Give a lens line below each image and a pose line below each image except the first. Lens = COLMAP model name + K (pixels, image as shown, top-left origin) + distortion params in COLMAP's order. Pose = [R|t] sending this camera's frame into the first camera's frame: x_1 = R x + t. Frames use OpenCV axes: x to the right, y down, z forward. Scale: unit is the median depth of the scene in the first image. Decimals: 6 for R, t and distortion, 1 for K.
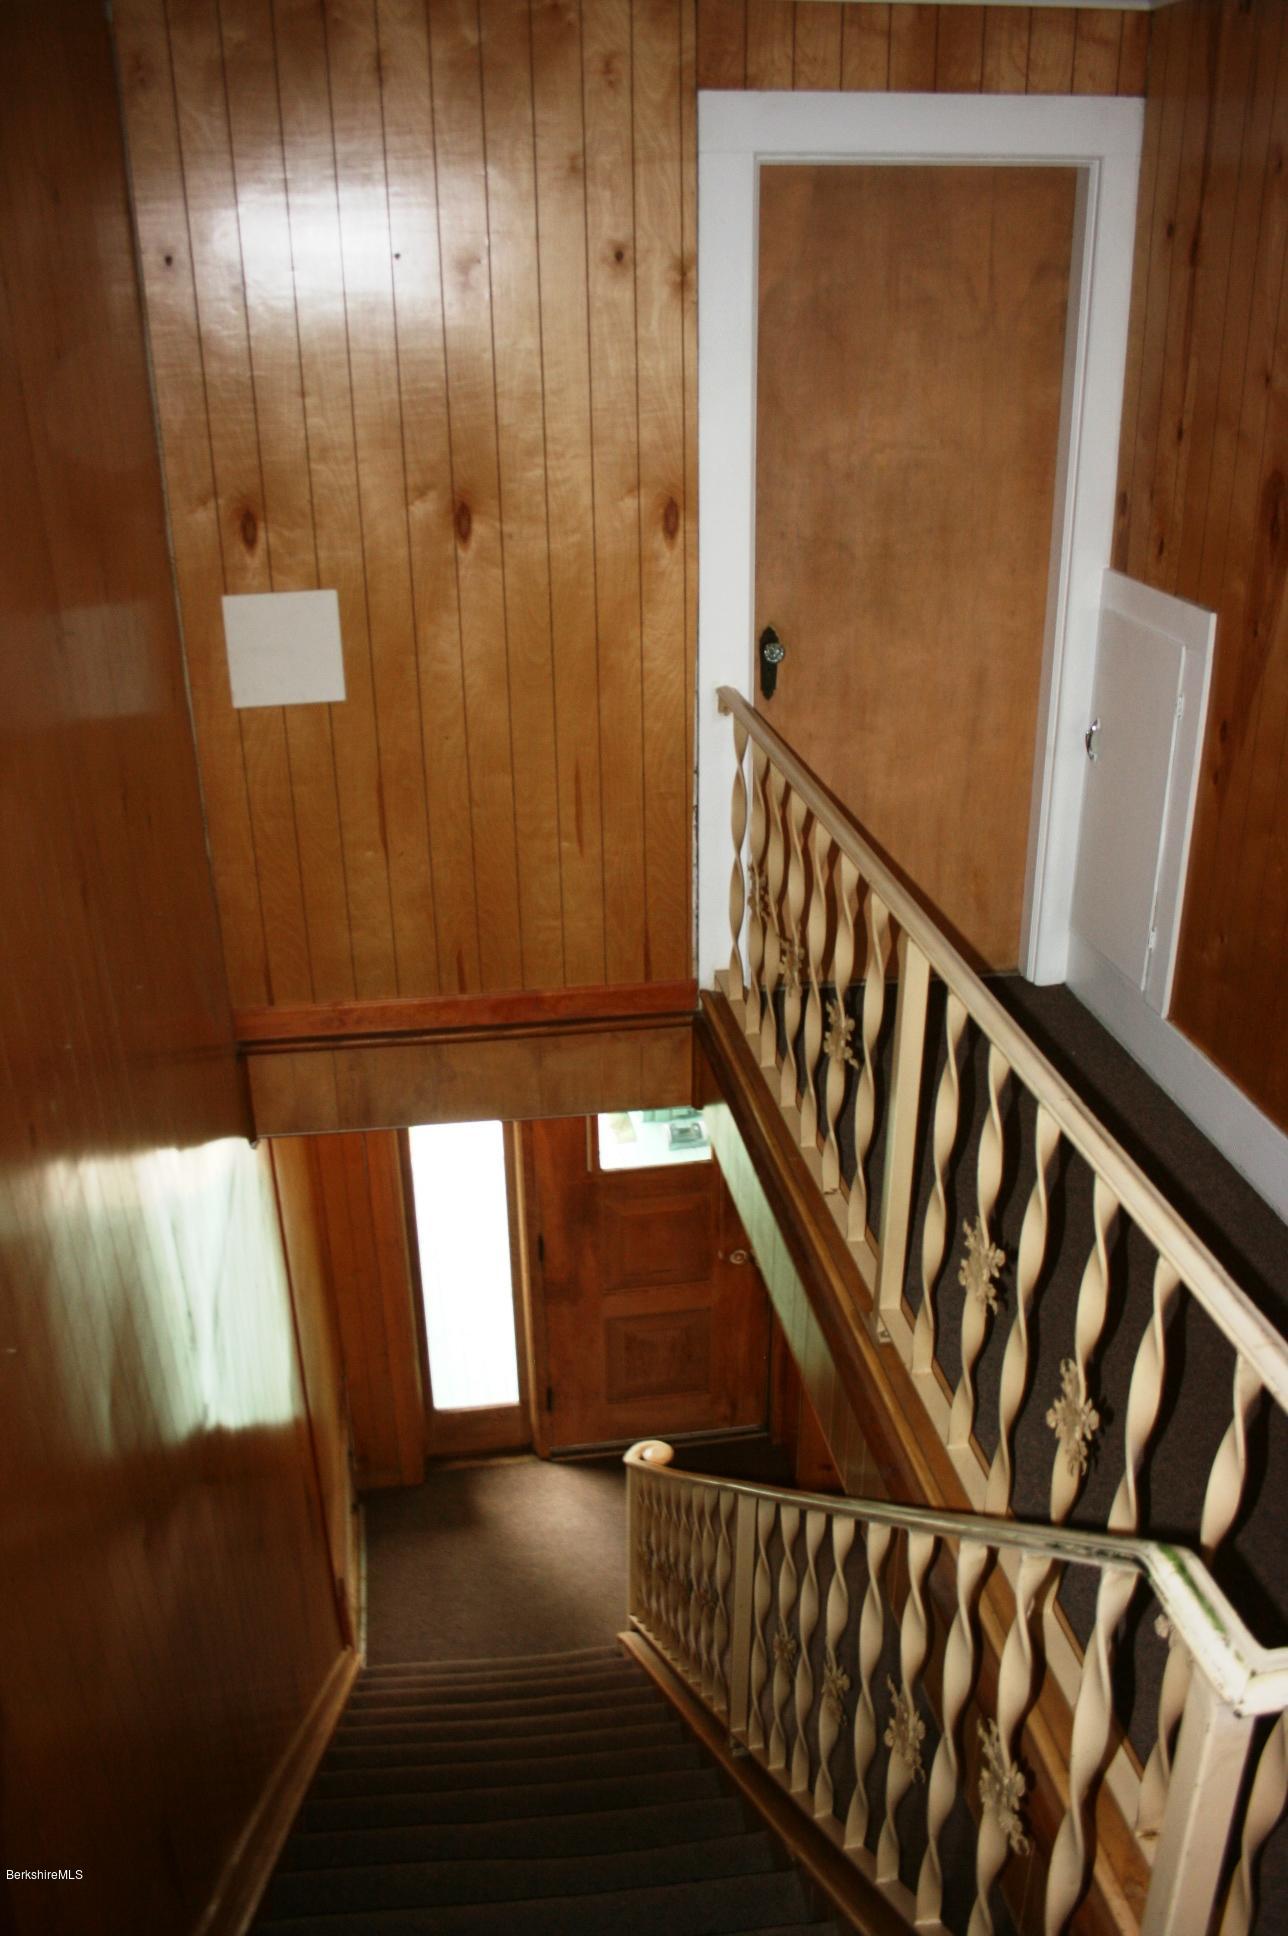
lens RADIAL K [[1599.7, 0, 644.0], [0, 1599.7, 968.0], [0, 0, 1]] dist [-0.169654, 0.138941]
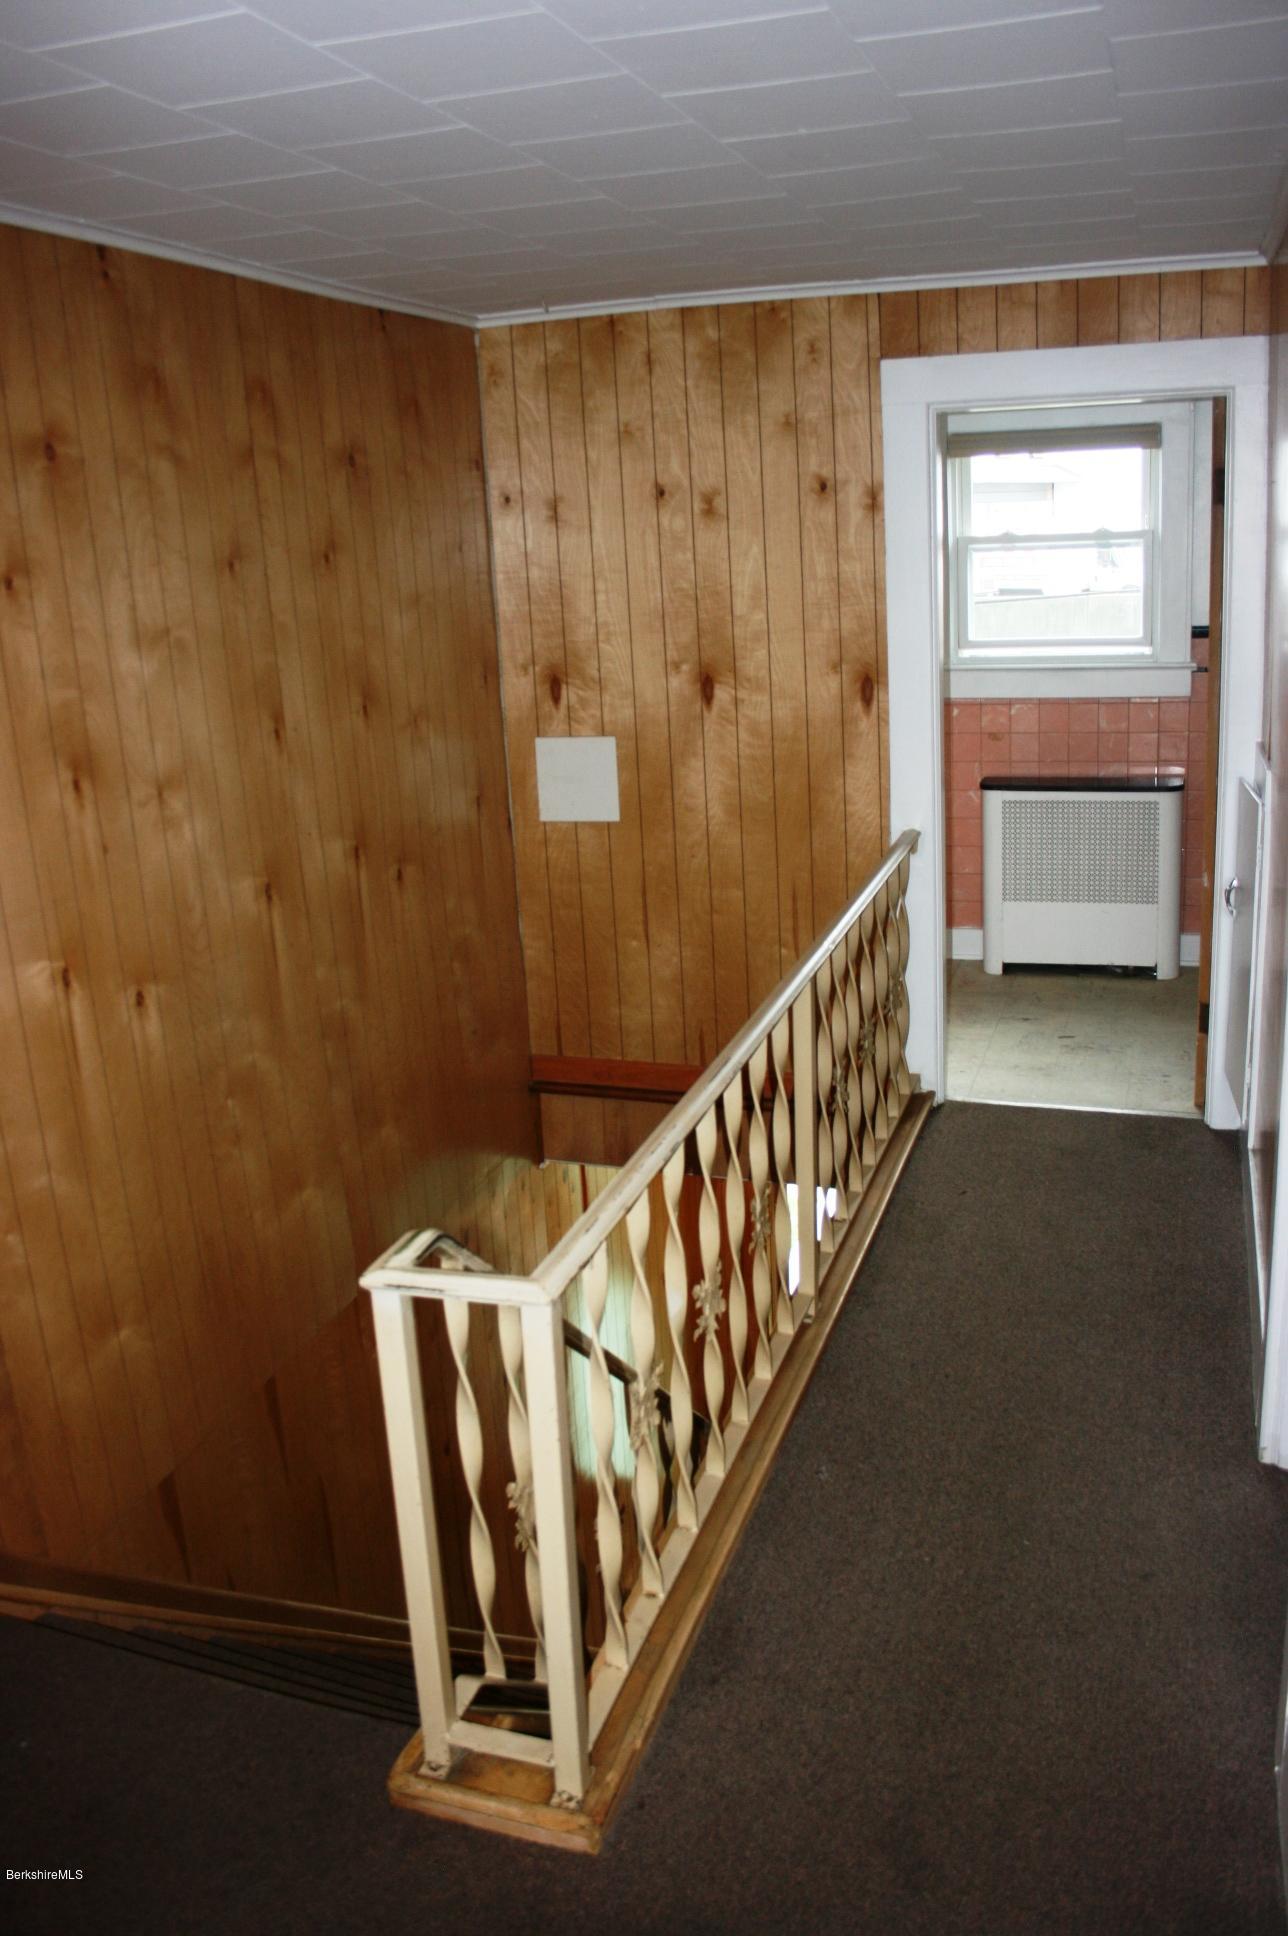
lens RADIAL K [[1626.0, 0, 644.0], [0, 1626.0, 968.0], [0, 0, 1]] dist [-0.064118, -0.001333]
pose [[0.992032, -0.010666, -0.125532, 0.000711], [-0.007737, 0.989372, -0.145203, 0.140772], [0.125746, 0.145018, 0.981406, -0.296198]]
